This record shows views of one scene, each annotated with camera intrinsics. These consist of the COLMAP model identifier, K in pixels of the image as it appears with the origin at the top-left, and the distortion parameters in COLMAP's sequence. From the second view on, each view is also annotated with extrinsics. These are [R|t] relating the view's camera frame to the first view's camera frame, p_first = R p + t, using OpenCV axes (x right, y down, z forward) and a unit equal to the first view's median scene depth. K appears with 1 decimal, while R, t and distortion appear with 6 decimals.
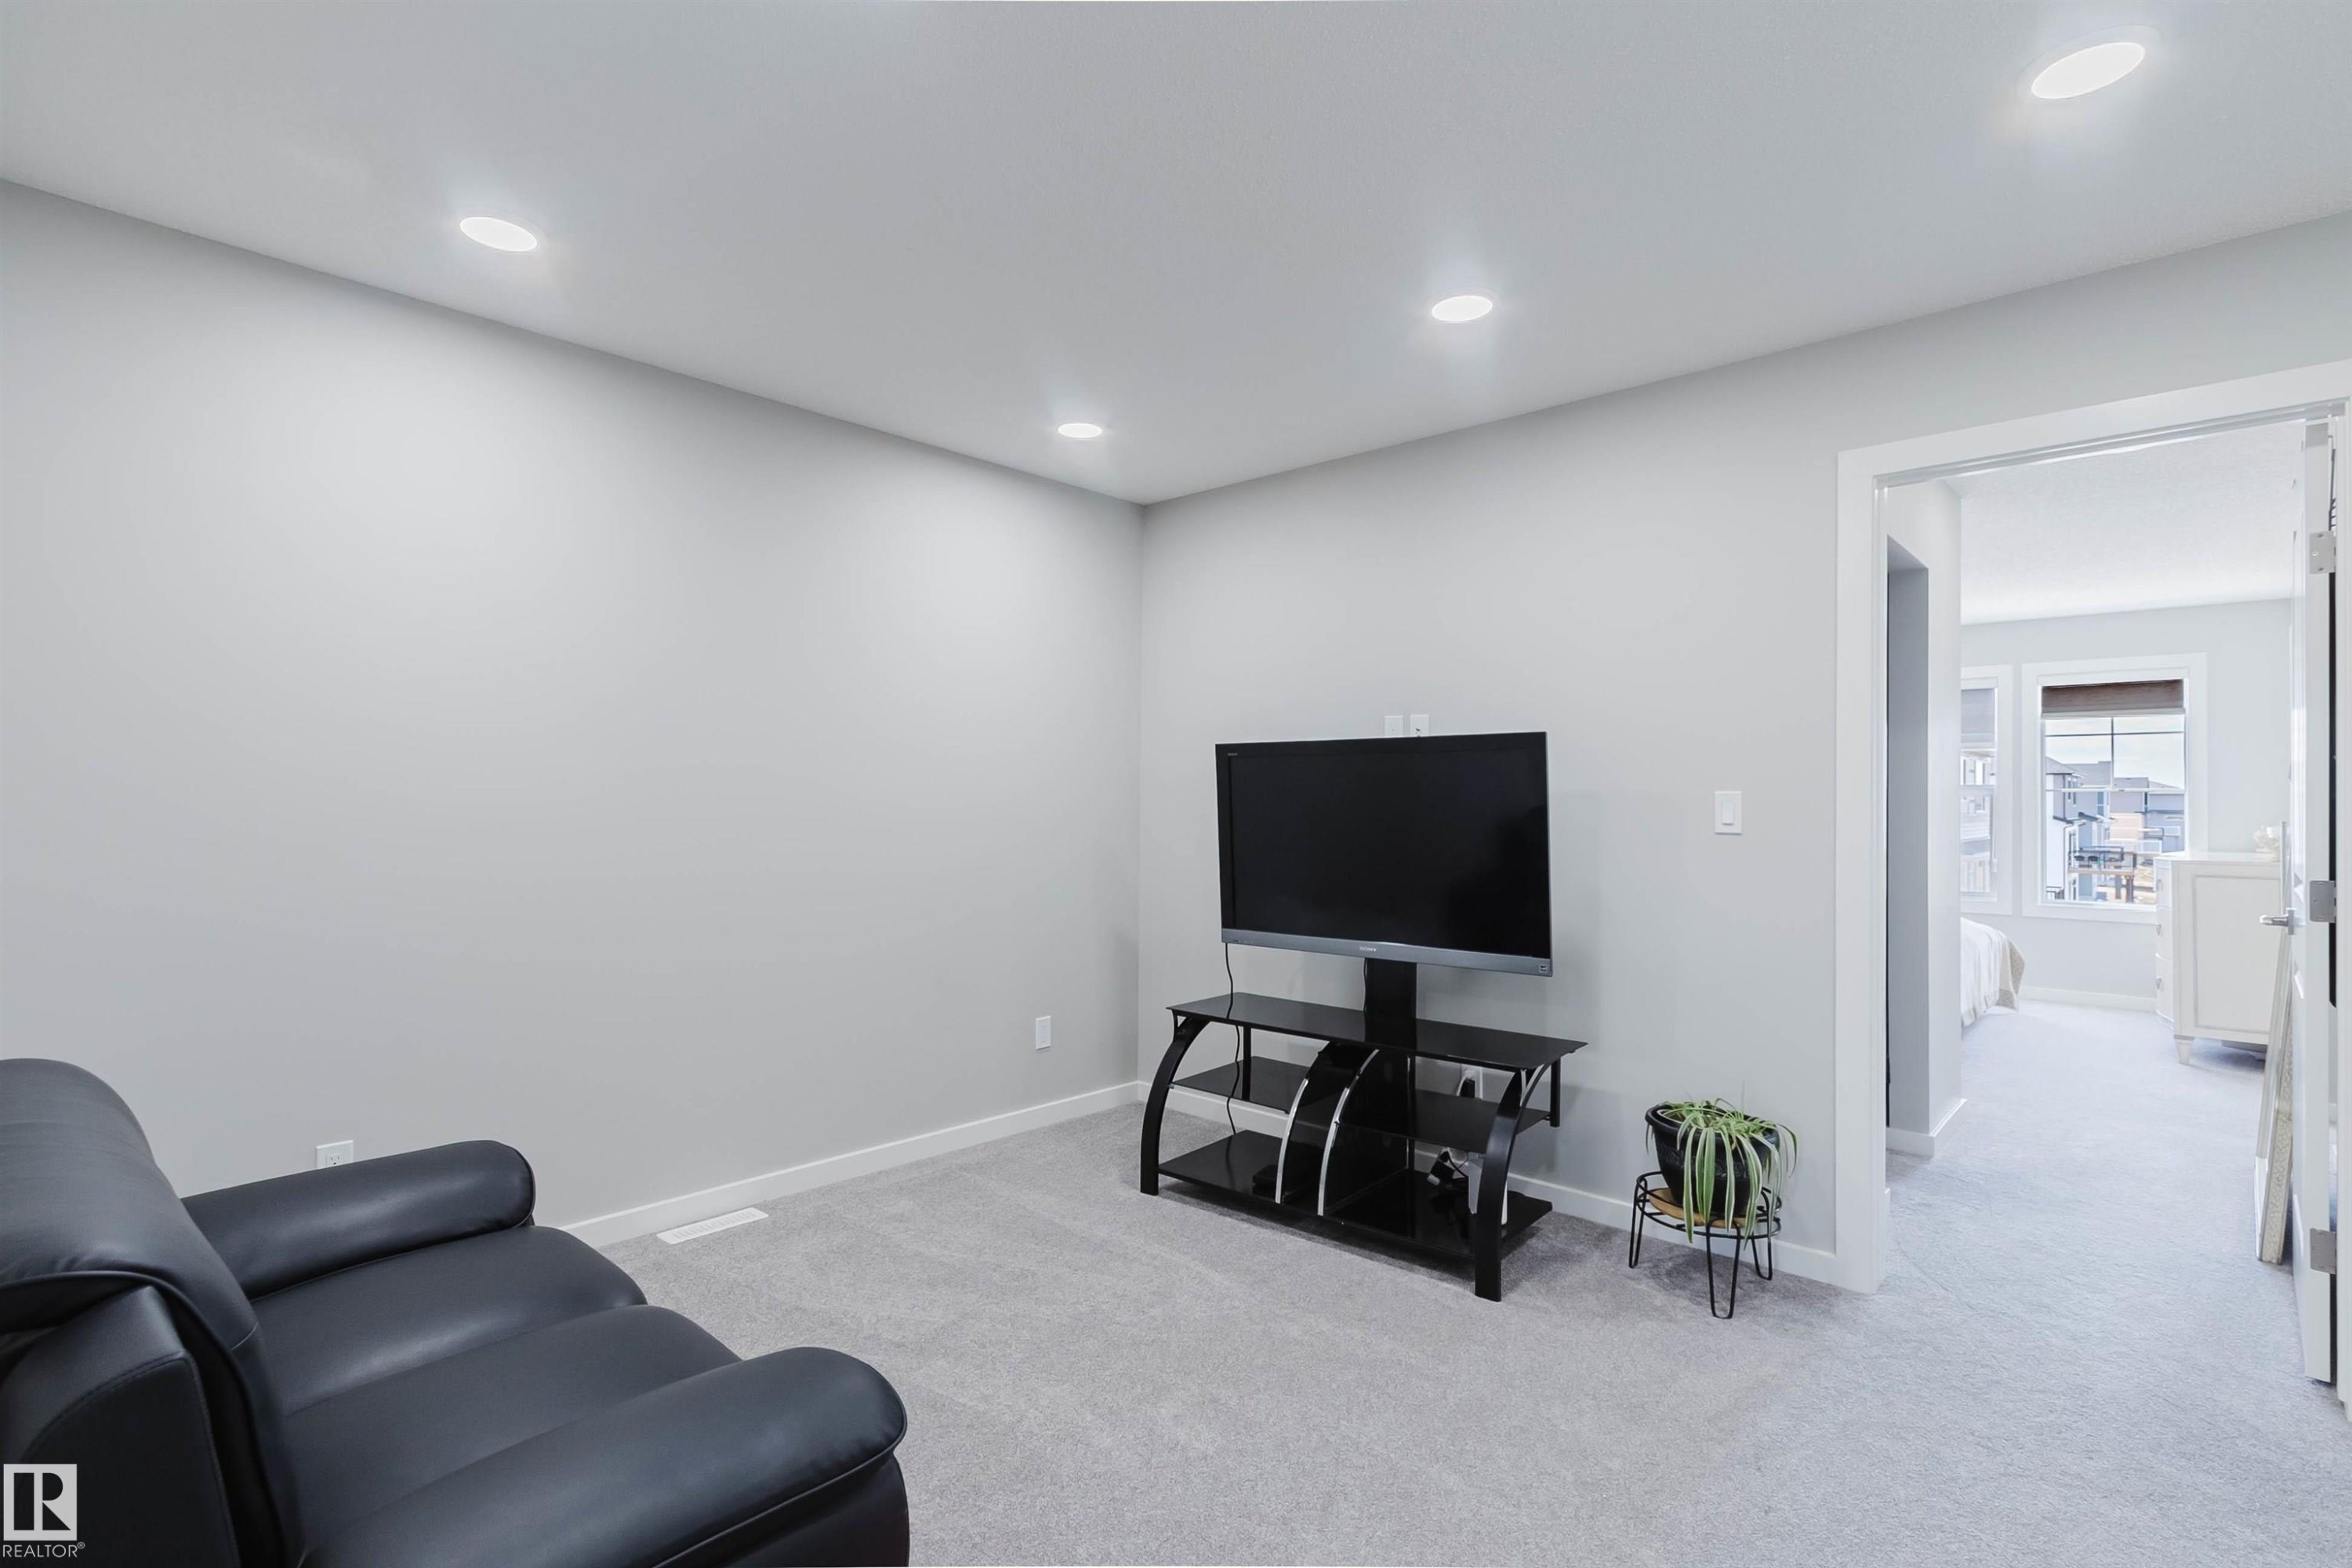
lens RADIAL K [[1148.8, 0, 1167.7], [0, 1148.8, 782.0], [0, 0, 1]] dist [0.008342, -0.002024]
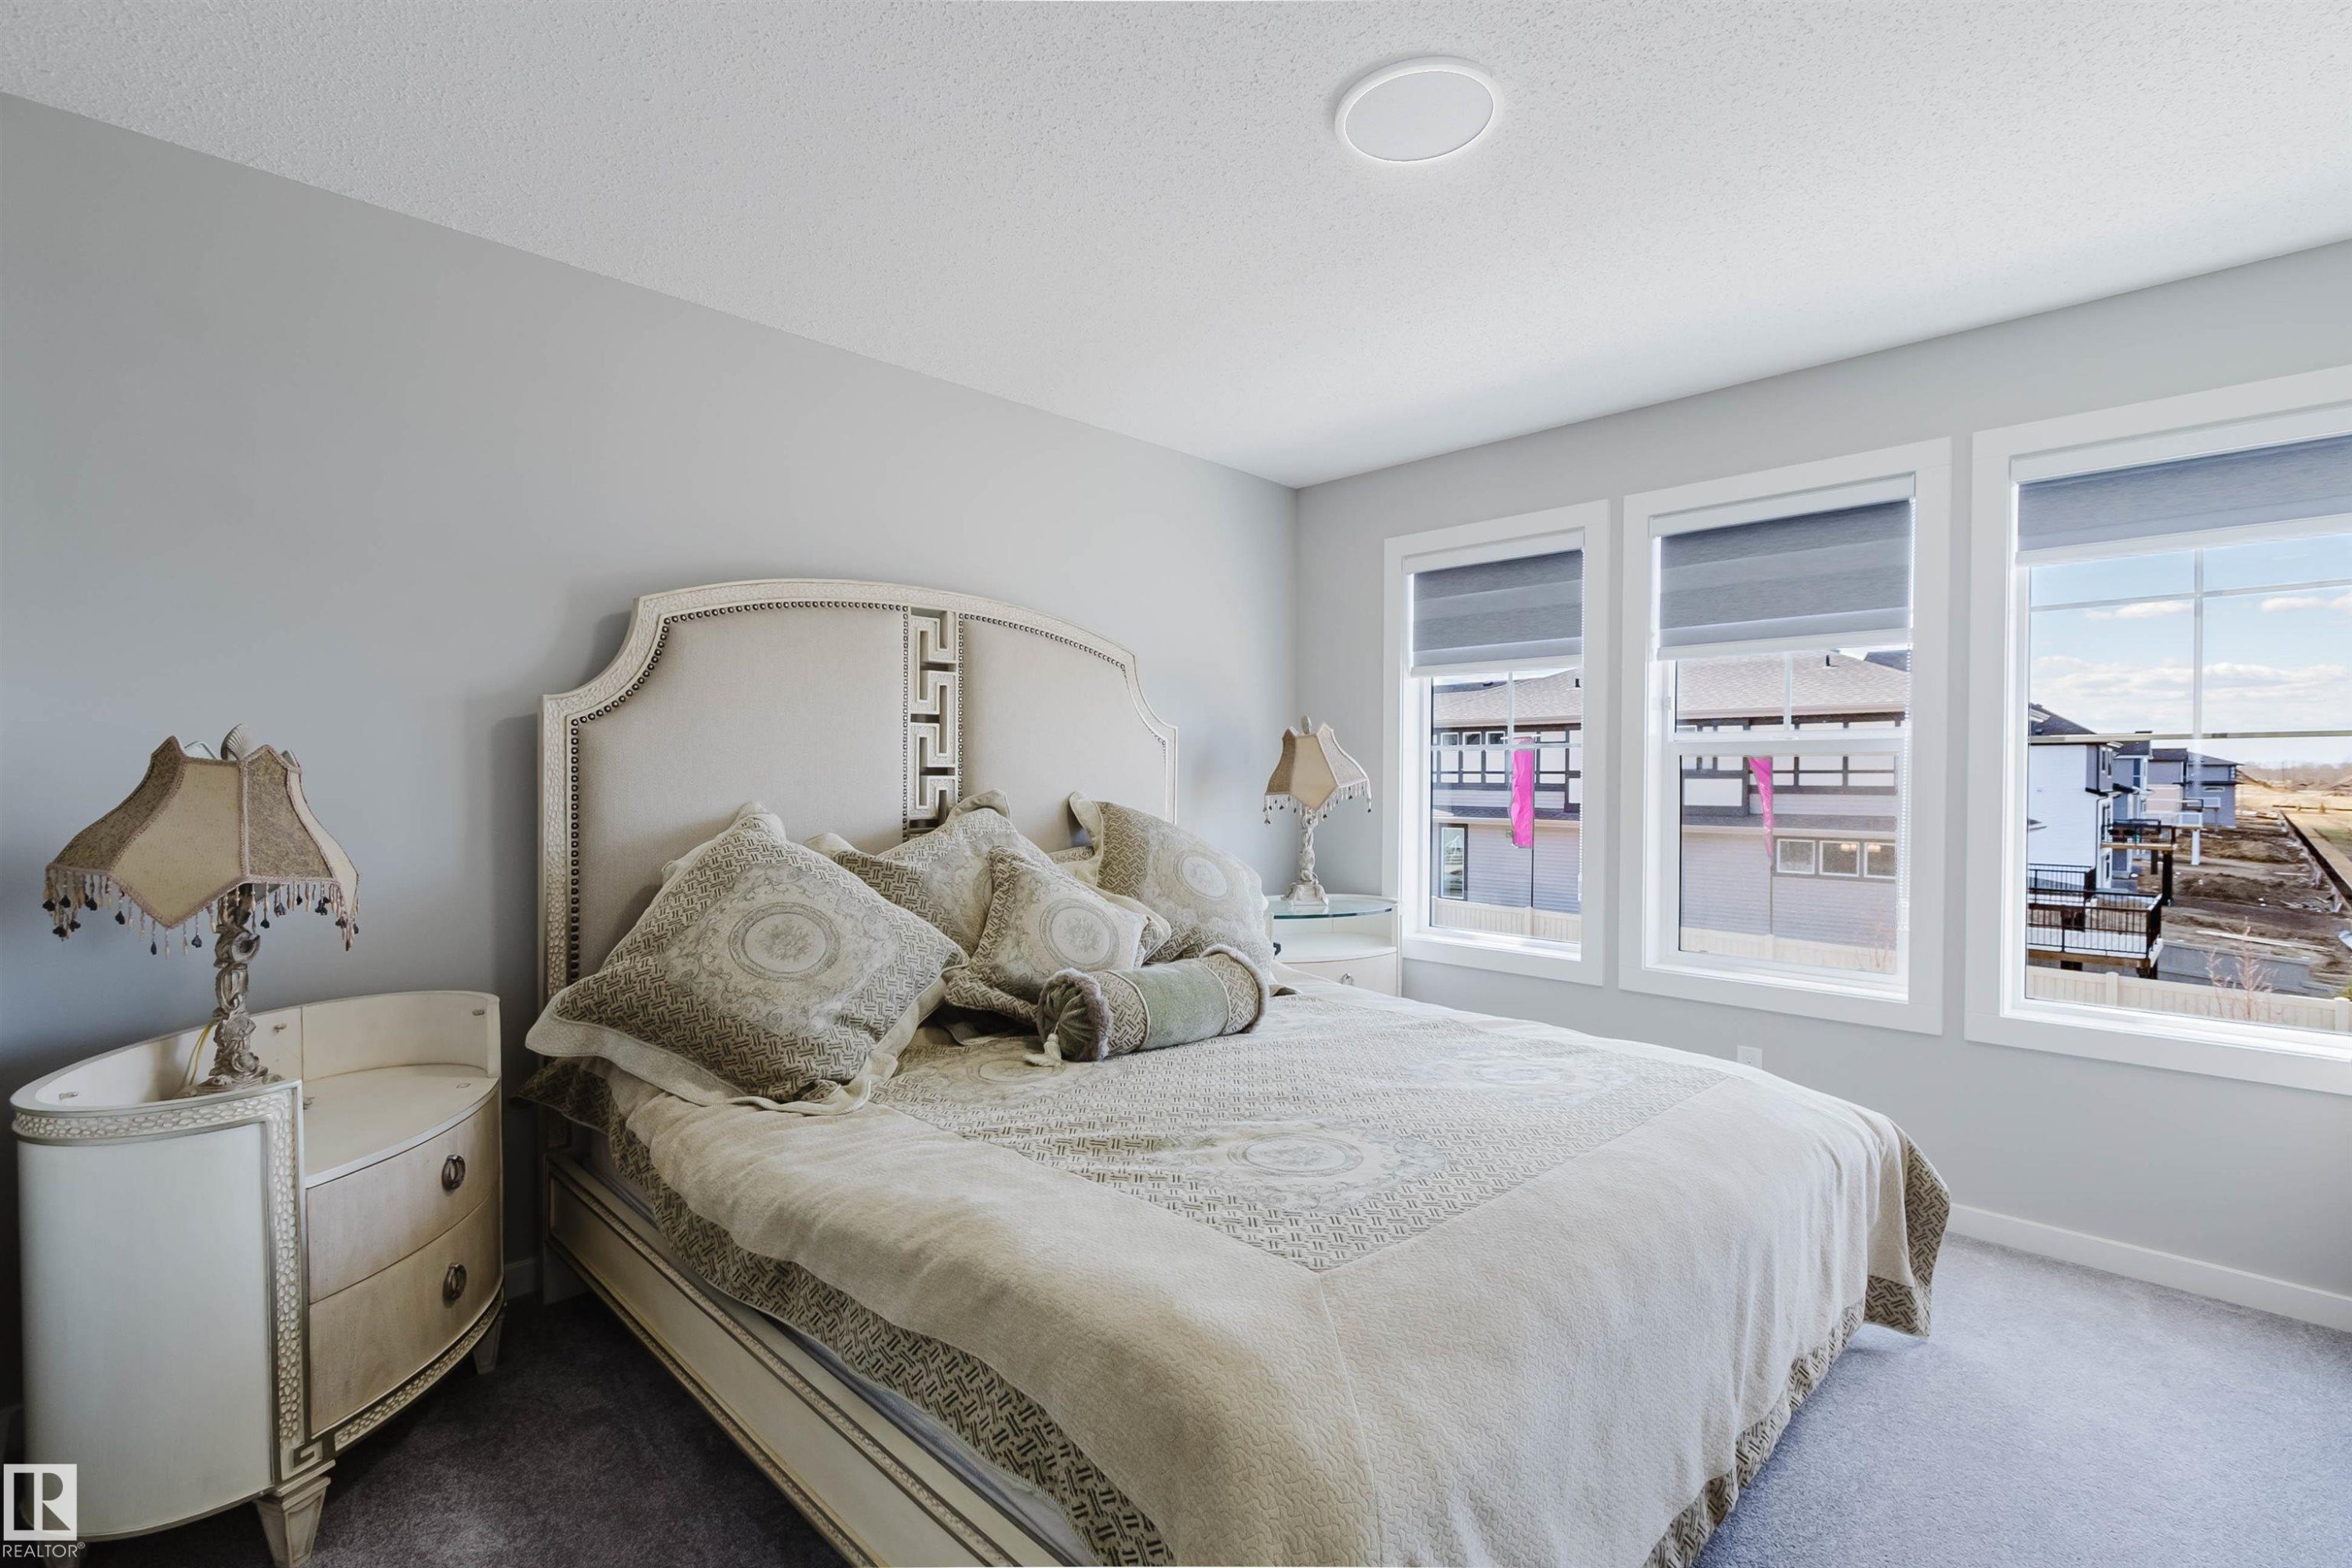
lens RADIAL K [[1088.1, 0, 1175.6], [0, 1088.1, 785.4], [0, 0, 1]] dist [0.003376, 0.000342]
pose [[0.999111, -0.004044, -0.041972, 0.055916], [0.005074, 0.999688, 0.024454, 0.001596], [0.041860, -0.024645, 0.998819, 0.070571]]
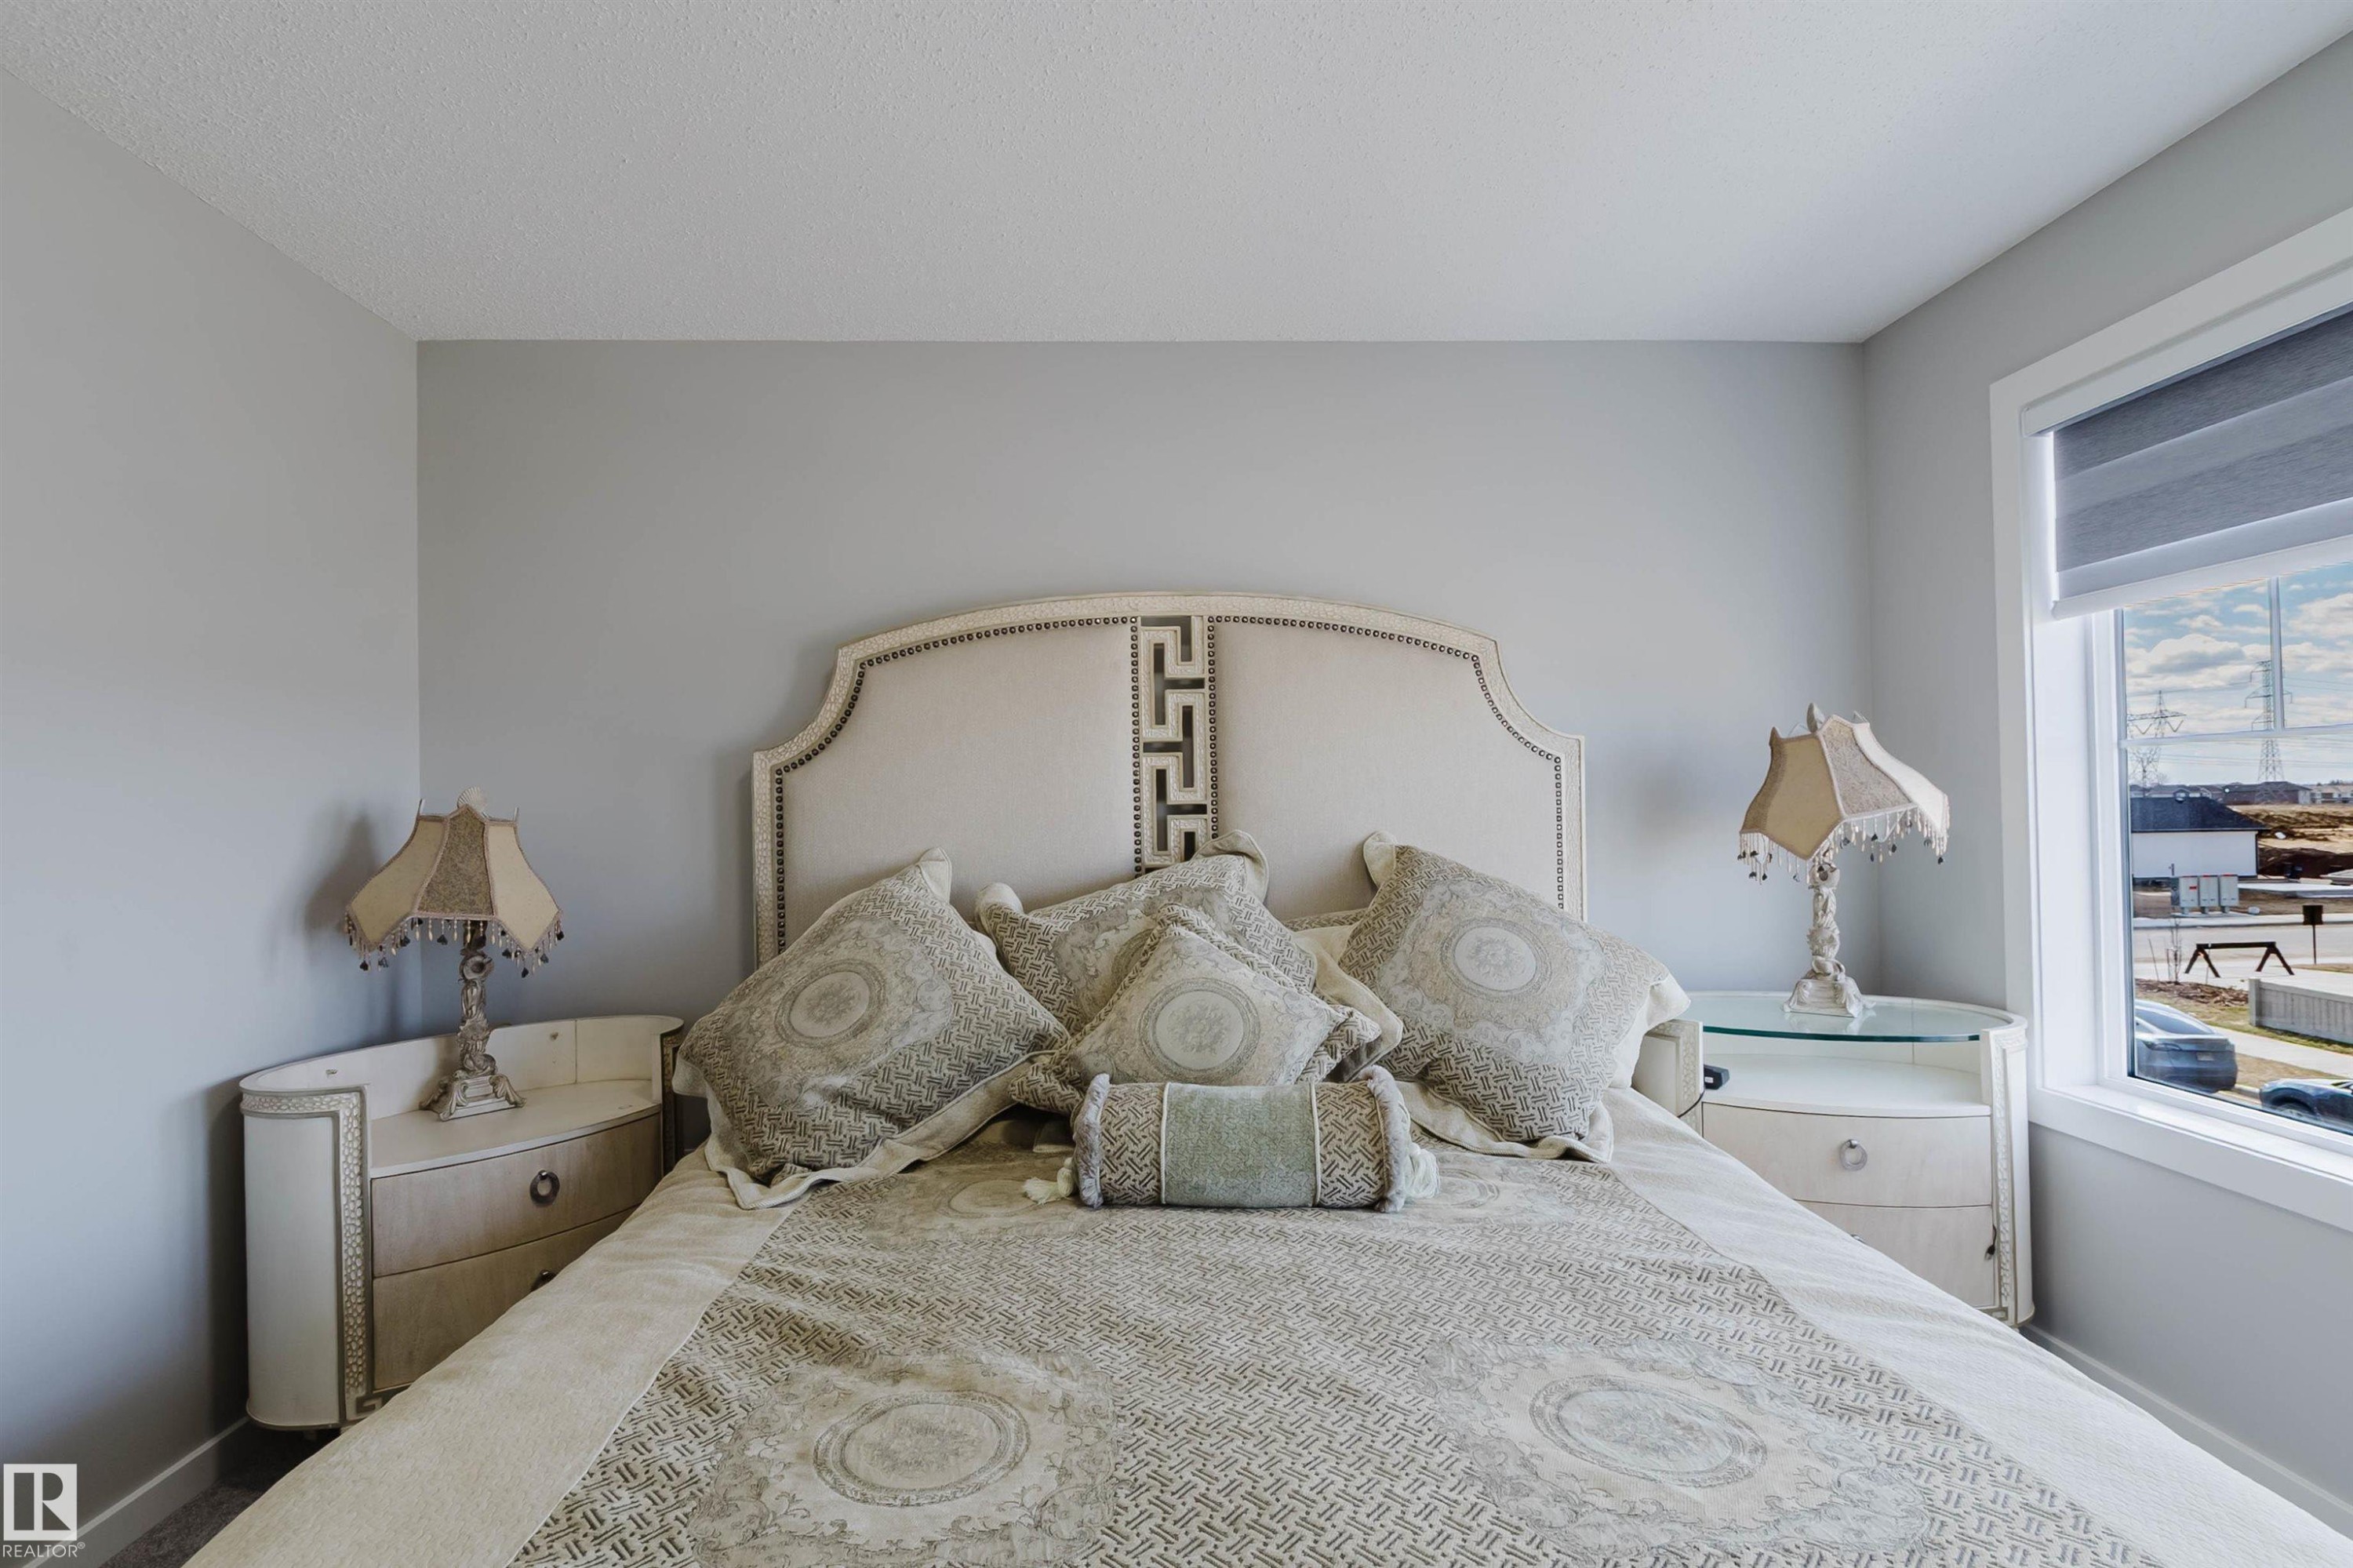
lens RADIAL K [[1149.3, 0, 1175.3], [0, 1149.3, 792.6], [0, 0, 1]] dist [0.008342, -0.002024]
pose [[0.703853, -0.032947, -0.709581, 0.073501], [0.034659, 0.999327, -0.012021, 0.001982], [0.709499, -0.016132, 0.704521, 0.088510]]
